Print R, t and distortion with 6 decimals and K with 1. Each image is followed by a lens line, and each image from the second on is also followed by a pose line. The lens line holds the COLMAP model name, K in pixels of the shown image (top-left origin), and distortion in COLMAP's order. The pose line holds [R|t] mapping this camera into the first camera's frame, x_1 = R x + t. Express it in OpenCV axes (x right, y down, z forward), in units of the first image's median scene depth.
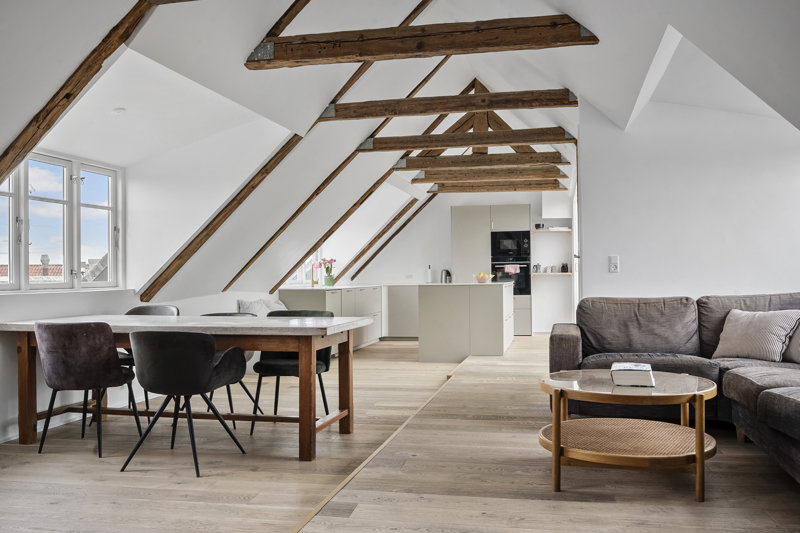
lens RADIAL K [[785.4, 0, 403.3], [0, 785.4, 273.5], [0, 0, 1]] dist [-0.052175, 0.000000]
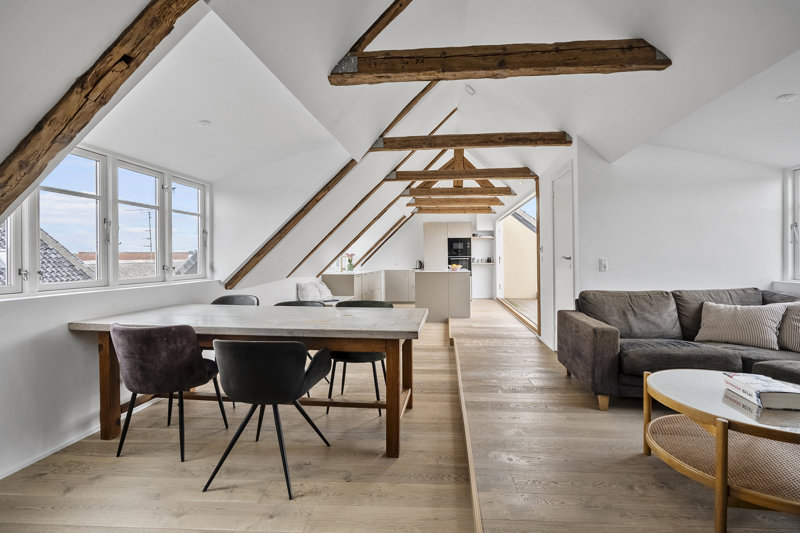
lens RADIAL K [[383.0, 0, 407.5], [0, 383.0, 266.6], [0, 0, 1]] dist [-0.023356, 0.003926]
pose [[0.992546, 0.006427, 0.121703, -0.120737], [-0.009368, 0.999677, 0.023611, -0.018839], [-0.121512, -0.024575, 0.992286, 0.358956]]
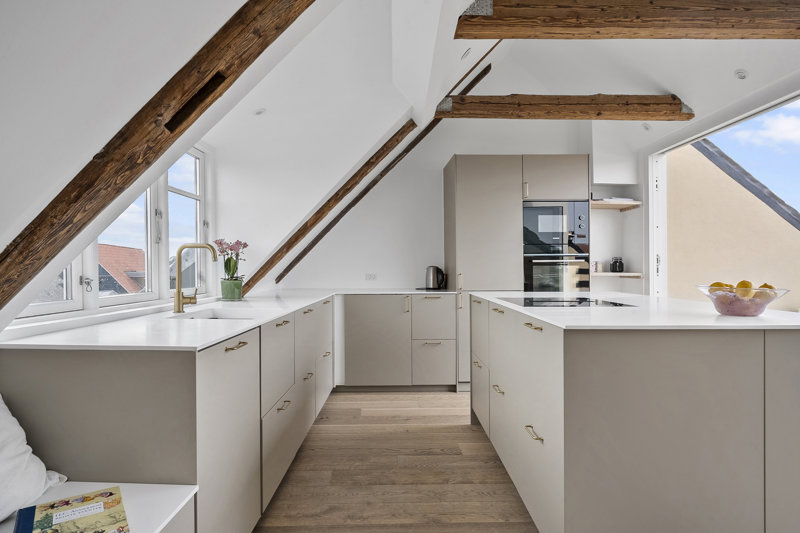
lens RADIAL K [[412.4, 0, 334.5], [0, 412.4, 270.8], [0, 0, 1]] dist [-0.004184, 0.001872]
pose [[0.994579, 0.005633, 0.103831, -0.098019], [-0.006712, 0.999927, 0.010039, -0.007022], [-0.103767, -0.010681, 0.994544, 1.227397]]
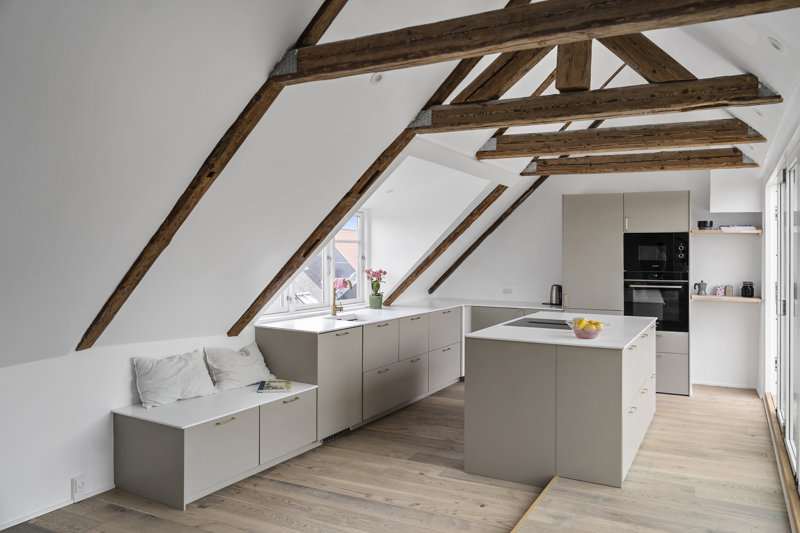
lens RADIAL K [[571.3, 0, 416.2], [0, 571.3, 241.7], [0, 0, 1]] dist [-0.013912, 0.009687]
pose [[0.954036, 0.017780, -0.299163, 0.152224], [-0.018100, 0.999835, 0.001704, -0.074733], [0.299144, 0.003789, 0.954201, 0.838890]]
